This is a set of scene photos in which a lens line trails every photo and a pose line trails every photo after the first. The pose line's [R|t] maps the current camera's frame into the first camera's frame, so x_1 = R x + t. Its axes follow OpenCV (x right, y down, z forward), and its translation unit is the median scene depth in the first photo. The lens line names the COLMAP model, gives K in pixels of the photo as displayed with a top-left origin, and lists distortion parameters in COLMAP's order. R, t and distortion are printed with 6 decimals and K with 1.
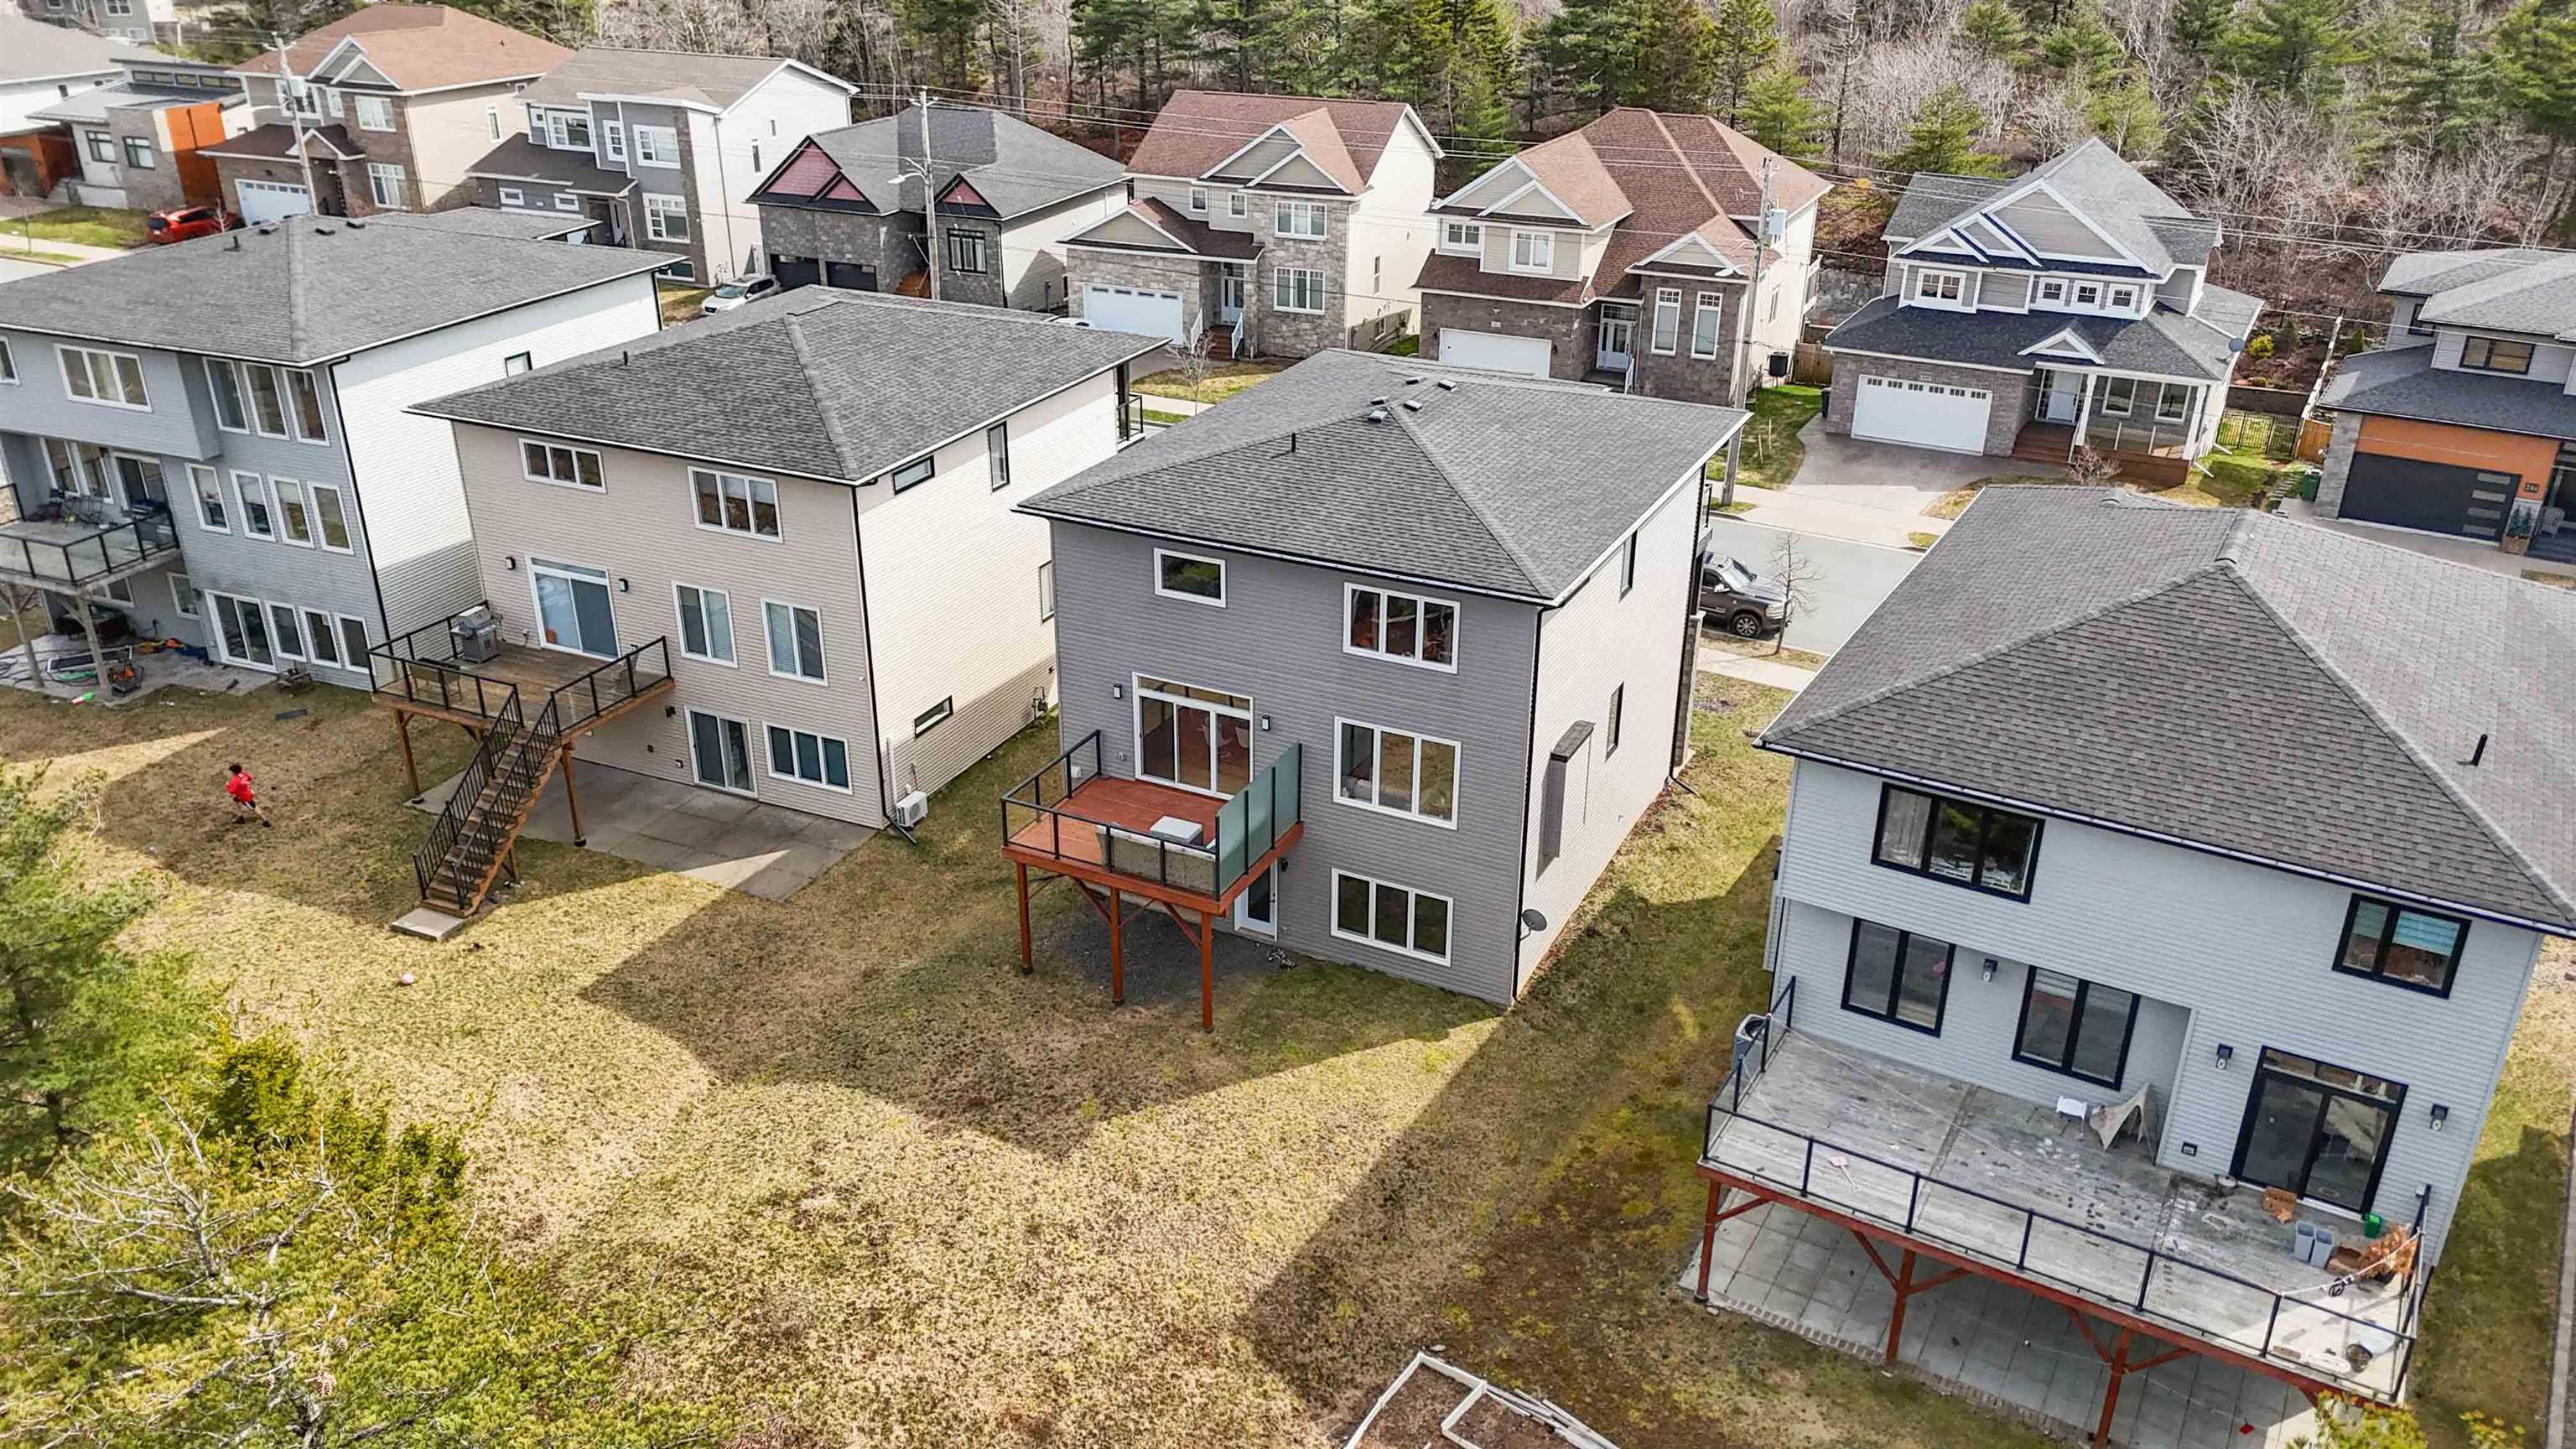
lens RADIAL K [[1882.3, 0, 1288.0], [0, 1882.3, 724.5], [0, 0, 1]] dist [0.076444, -0.078574]
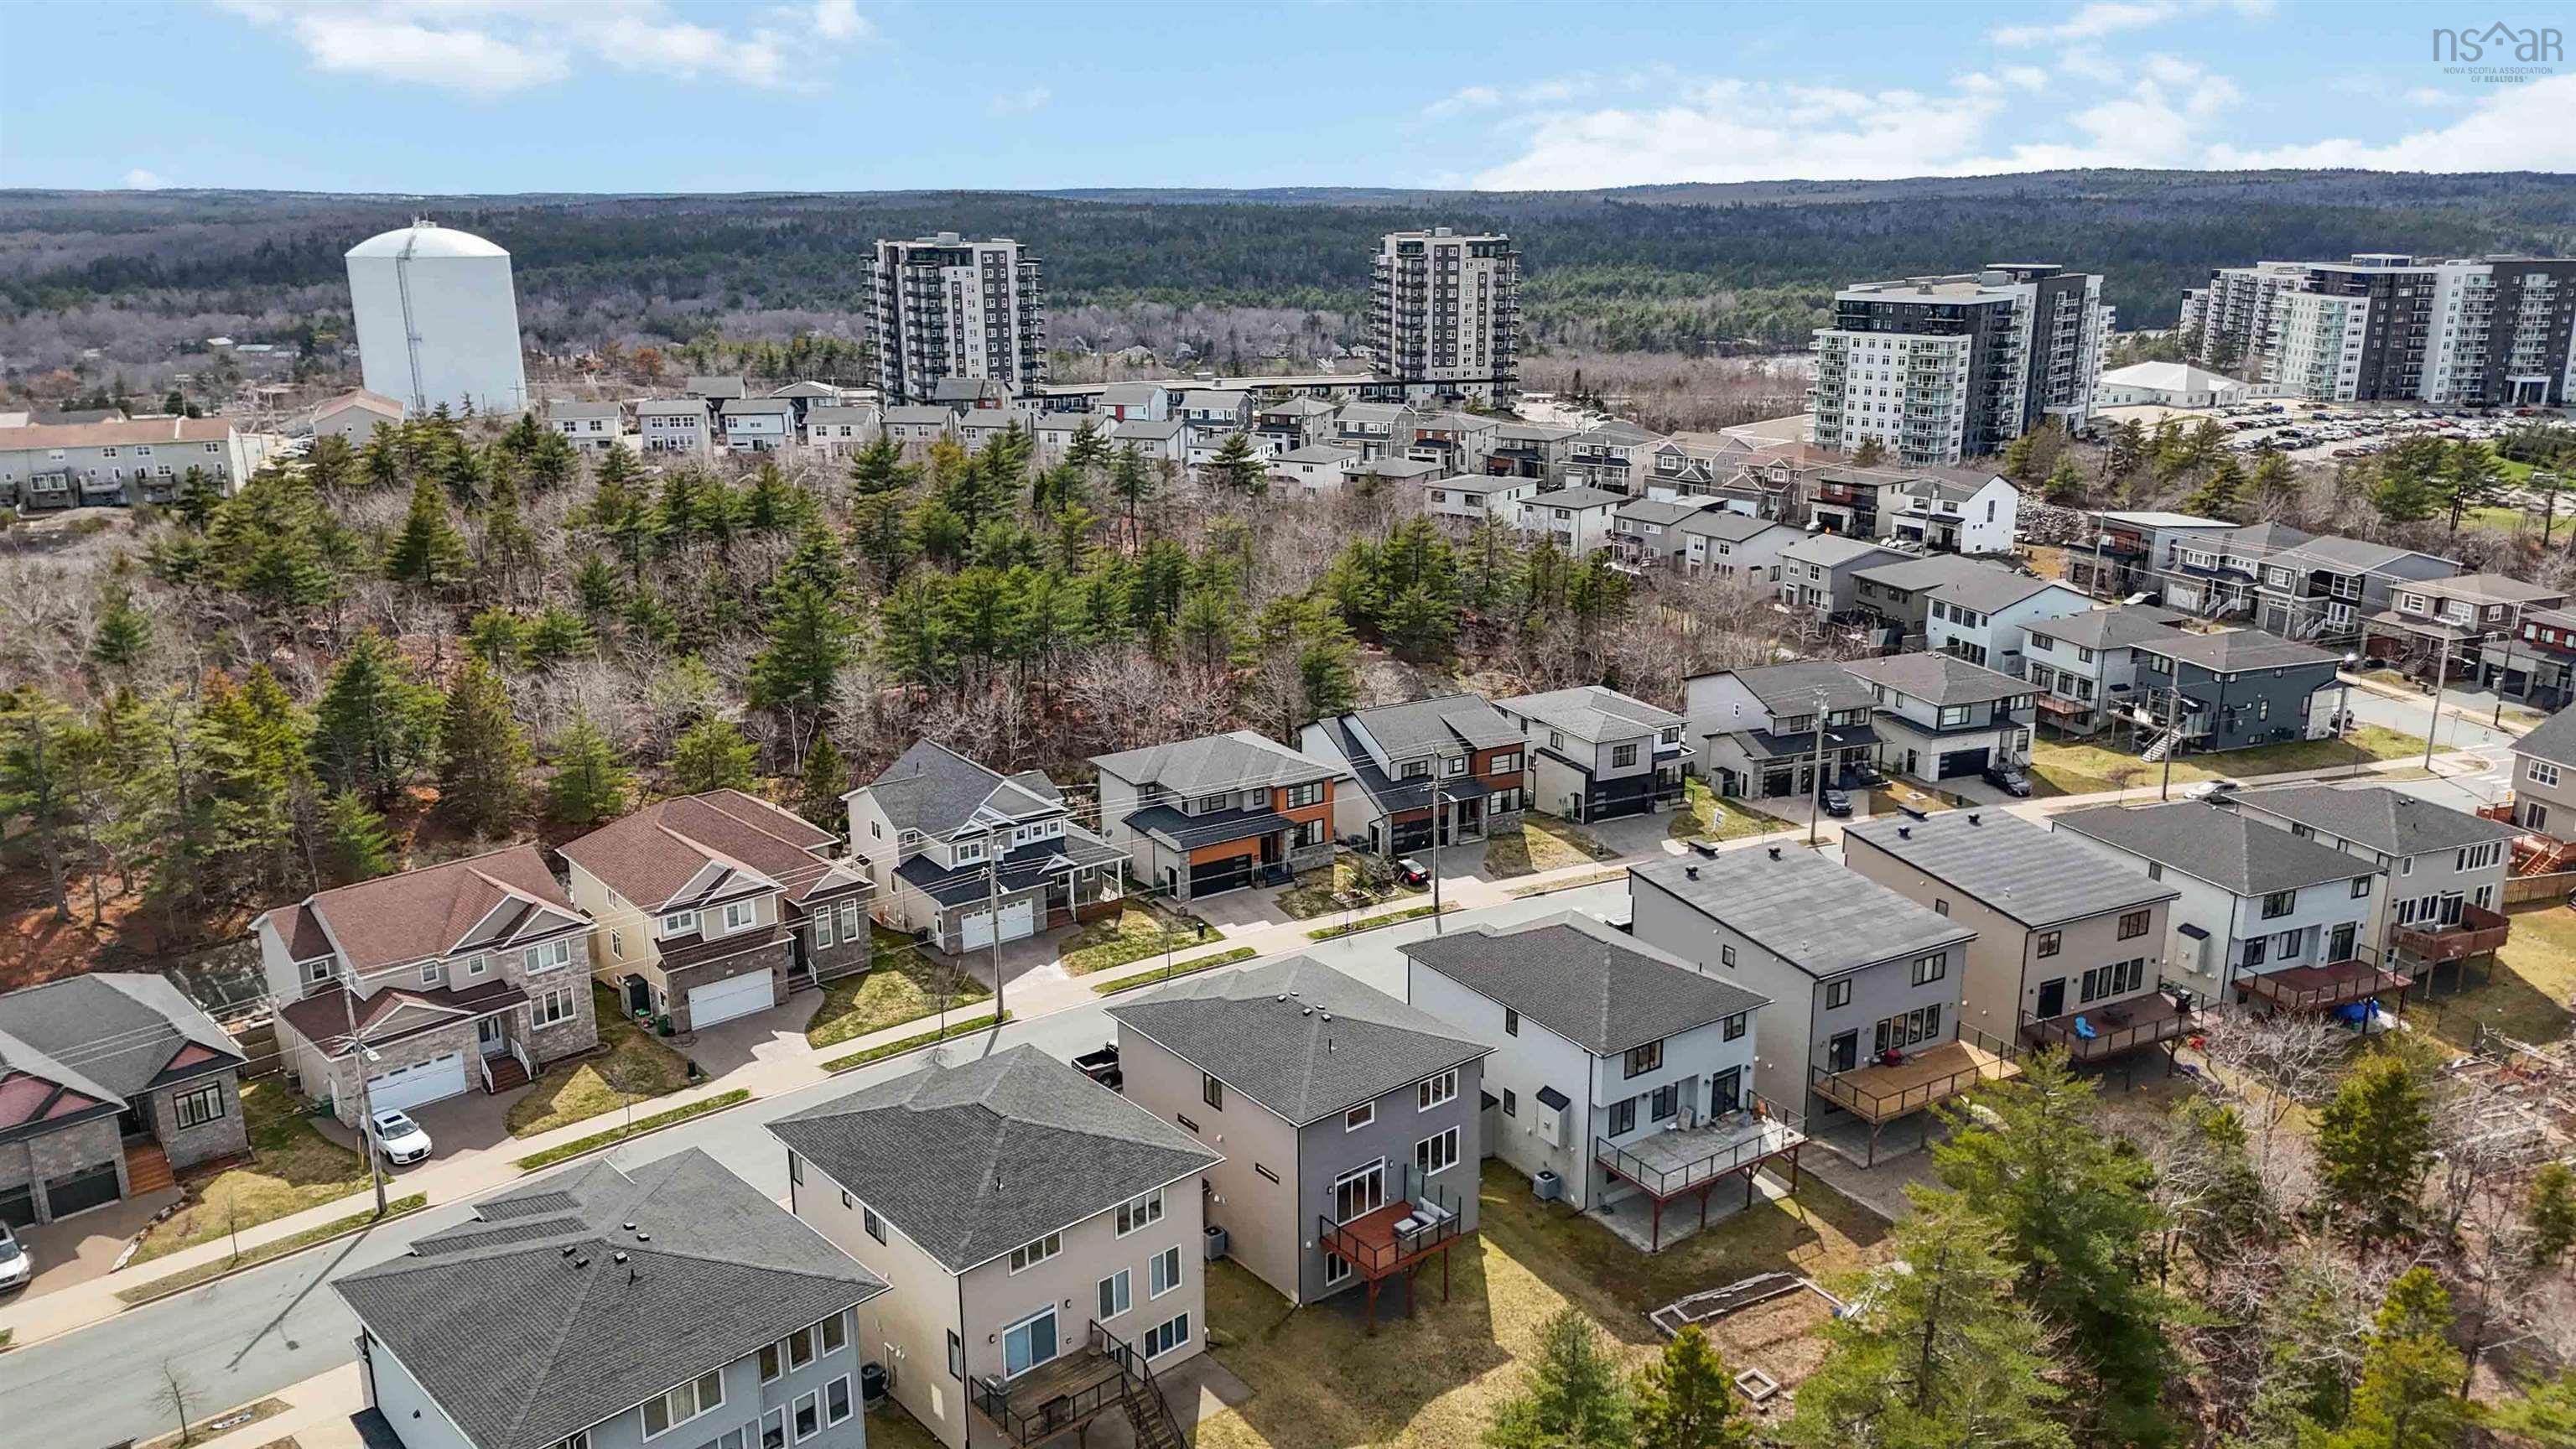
lens RADIAL K [[1882.3, 0, 1288.0], [0, 1882.3, 724.5], [0, 0, 1]] dist [0.076444, -0.078574]
pose [[0.425201, -0.257387, 0.867730, -1.560798], [0.394183, 0.915677, 0.078453, -0.584760], [-0.814754, 0.308686, 0.490805, -0.112356]]
